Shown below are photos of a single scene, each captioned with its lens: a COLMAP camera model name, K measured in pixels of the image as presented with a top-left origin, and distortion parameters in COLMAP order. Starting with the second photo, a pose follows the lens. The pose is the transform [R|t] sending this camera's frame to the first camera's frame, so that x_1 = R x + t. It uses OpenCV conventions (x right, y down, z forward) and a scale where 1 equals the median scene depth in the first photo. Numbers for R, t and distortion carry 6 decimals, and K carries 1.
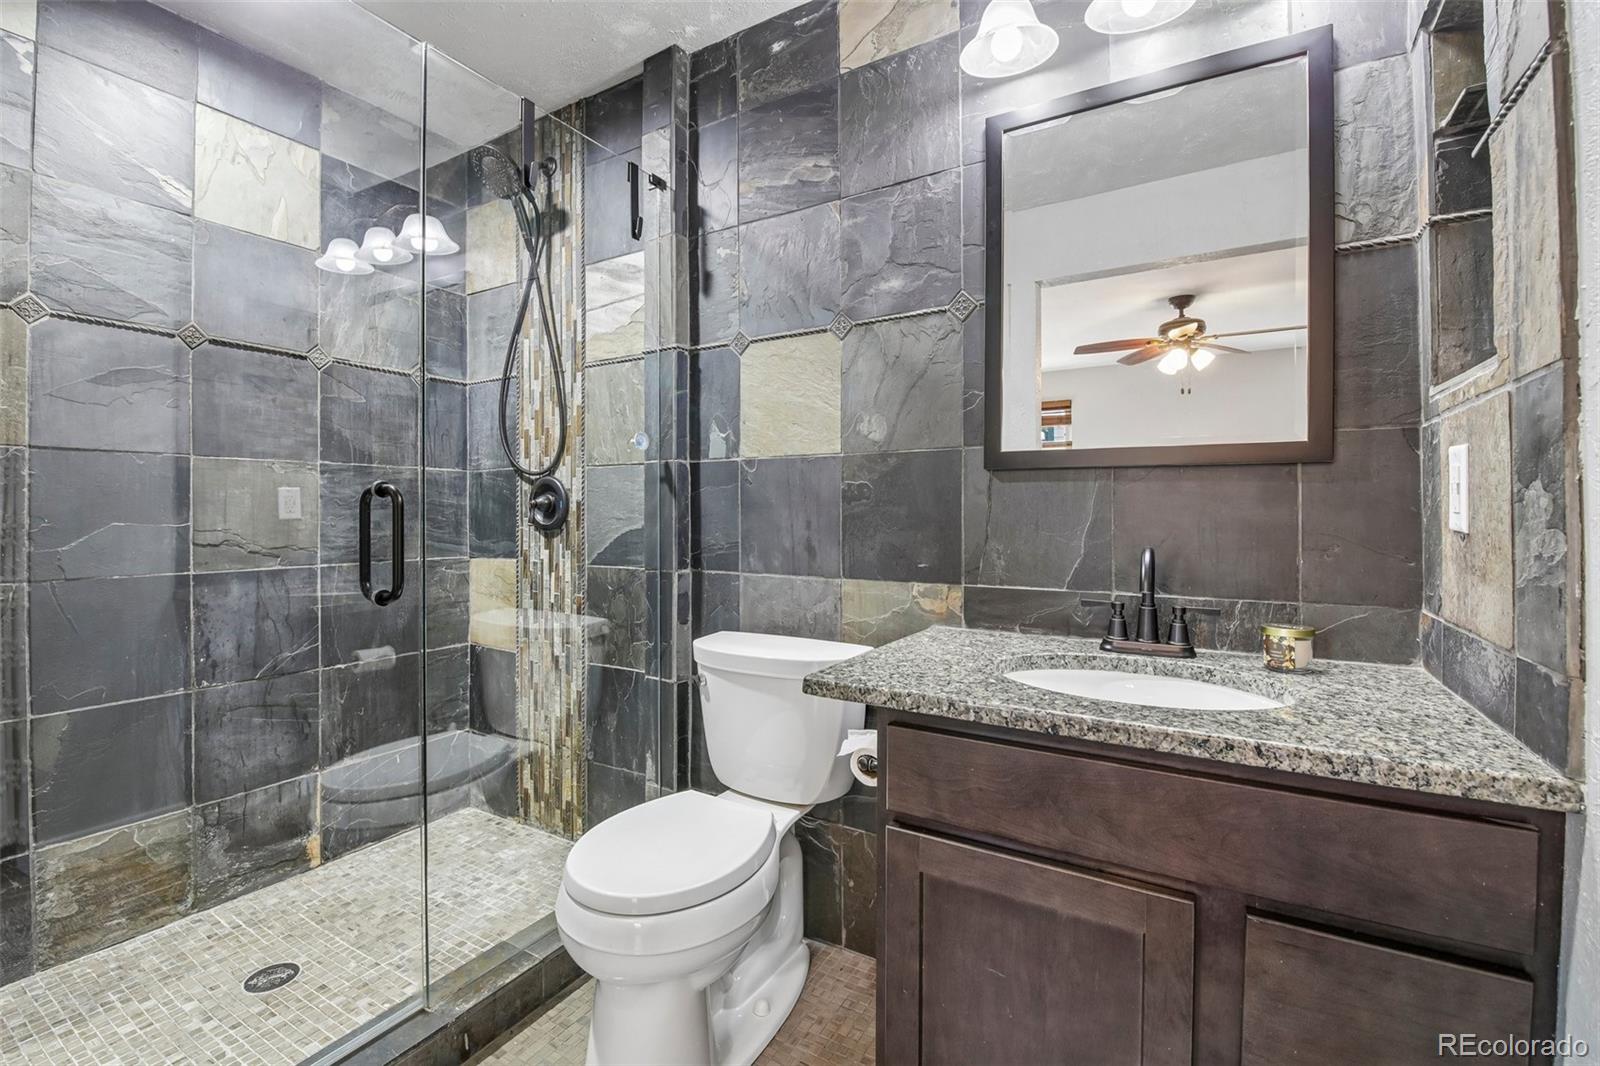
lens RADIAL K [[690.5, 0, 793.3], [0, 690.5, 531.4], [0, 0, 1]] dist [-0.001572, -0.009365]
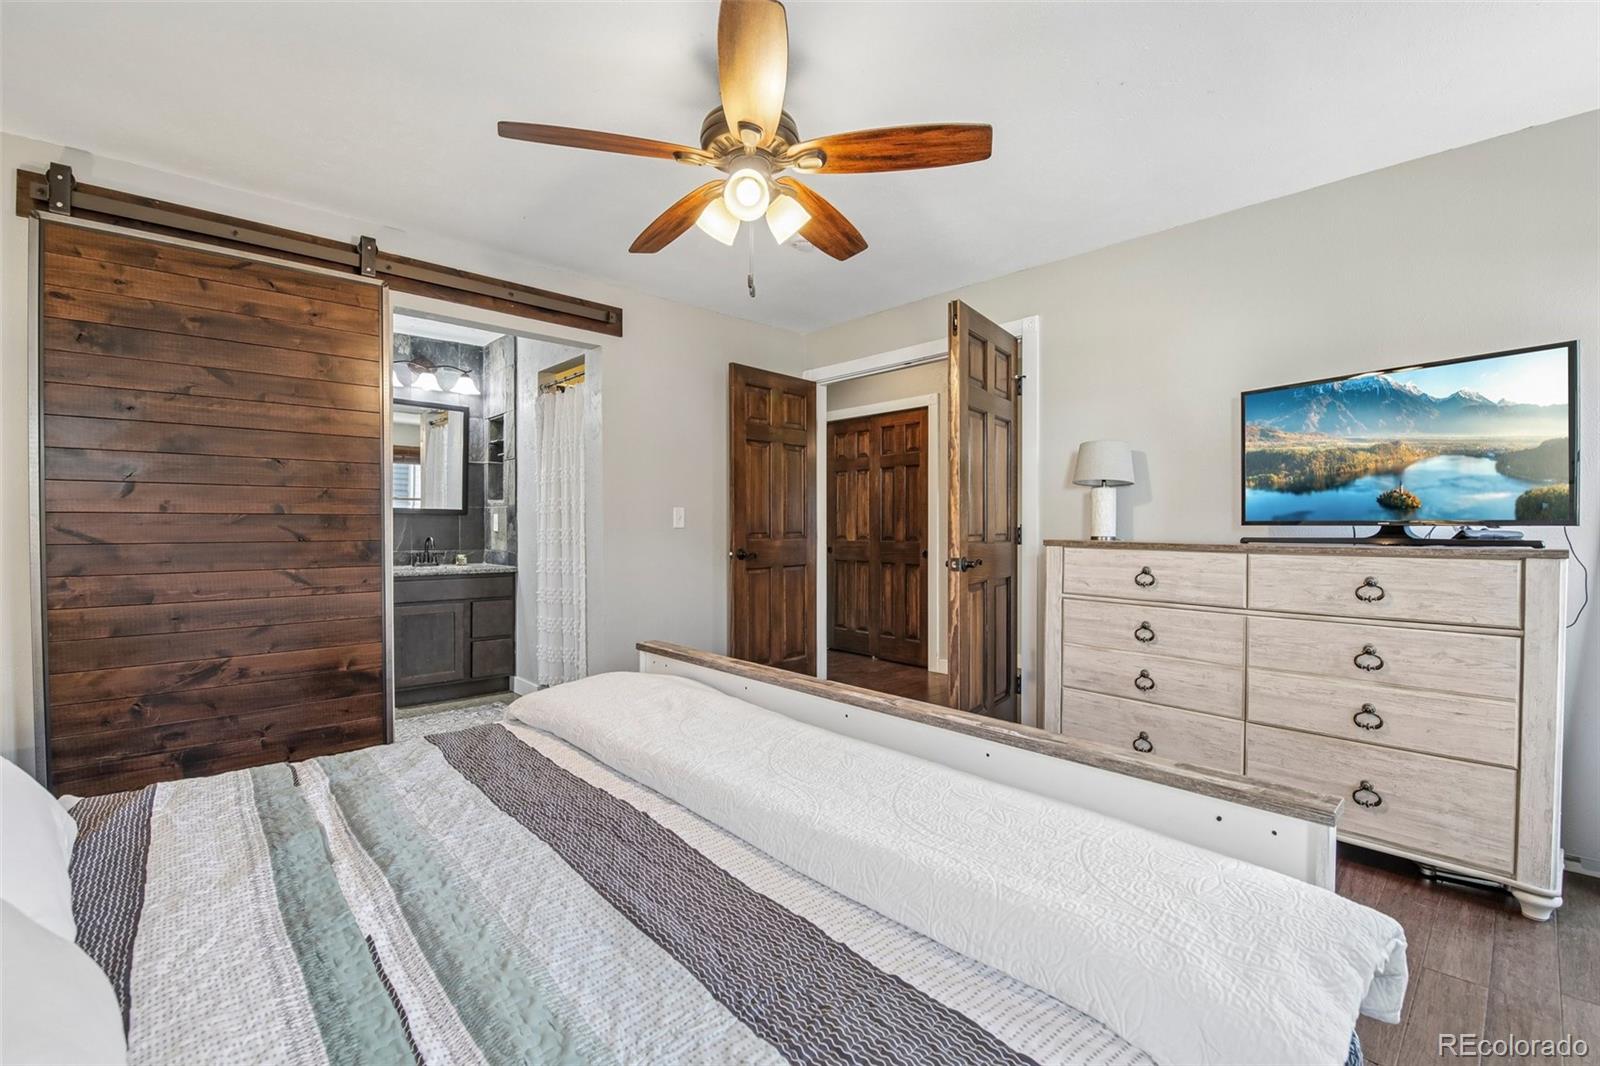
lens RADIAL K [[690.5, 0, 793.3], [0, 690.5, 531.4], [0, 0, 1]] dist [-0.001572, -0.009365]
pose [[0.280604, 0.001959, 0.959822, -3.052665], [0.010671, 0.999930, -0.005160, 0.046381], [-0.959764, 0.011690, 0.280563, -2.347938]]
